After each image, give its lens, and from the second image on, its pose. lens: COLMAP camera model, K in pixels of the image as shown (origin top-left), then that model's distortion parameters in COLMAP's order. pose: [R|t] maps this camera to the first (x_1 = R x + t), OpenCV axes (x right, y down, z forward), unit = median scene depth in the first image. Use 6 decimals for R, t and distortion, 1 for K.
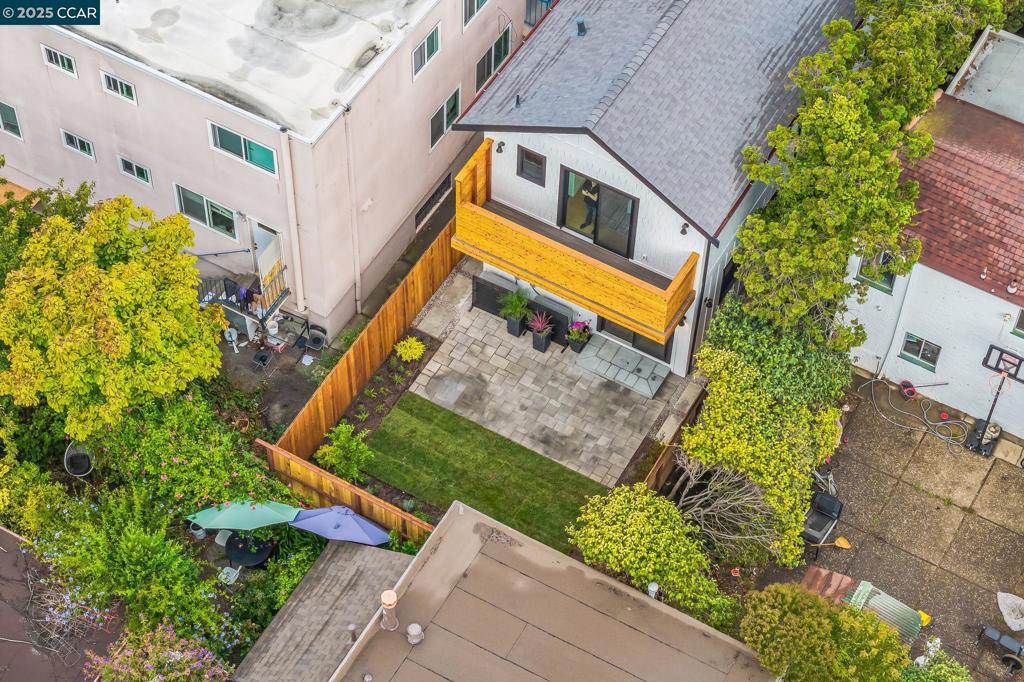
lens RADIAL K [[2046.4, 0, 512.5], [0, 2046.4, 338.8], [0, 0, 1]] dist [0.022533, 0.000000]
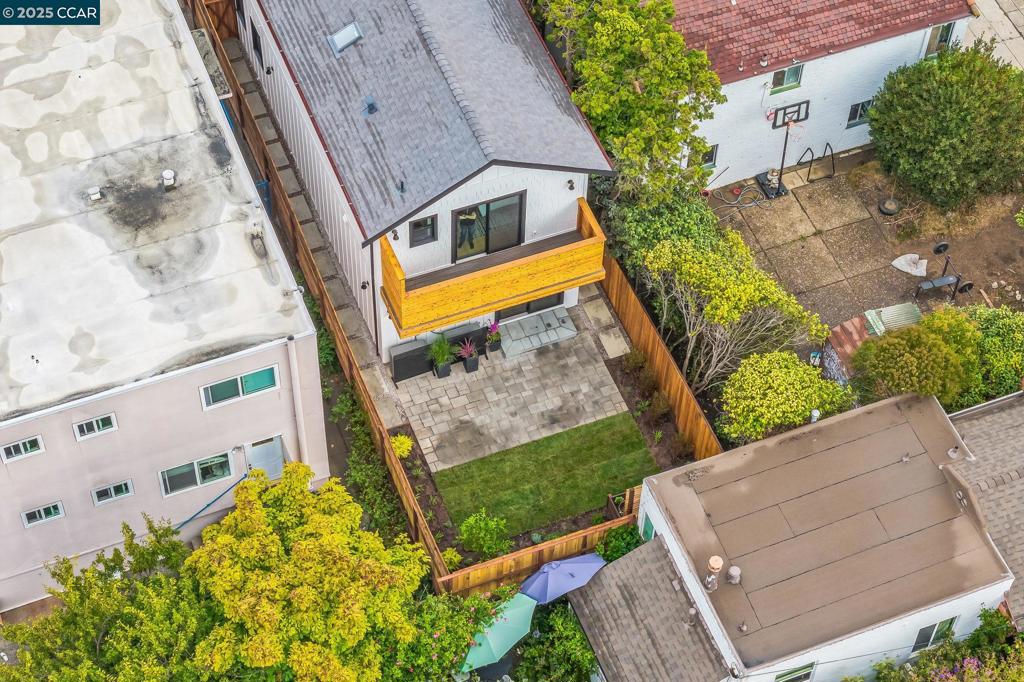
lens RADIAL K [[2046.4, 0, 511.7], [0, 2046.4, 343.3], [0, 0, 1]] dist [0.022533, 0.000000]
pose [[0.624639, -0.634490, 0.455245, -0.492335], [0.615562, 0.758779, 0.212926, -0.240323], [-0.480530, 0.147229, 0.864532, 0.039718]]
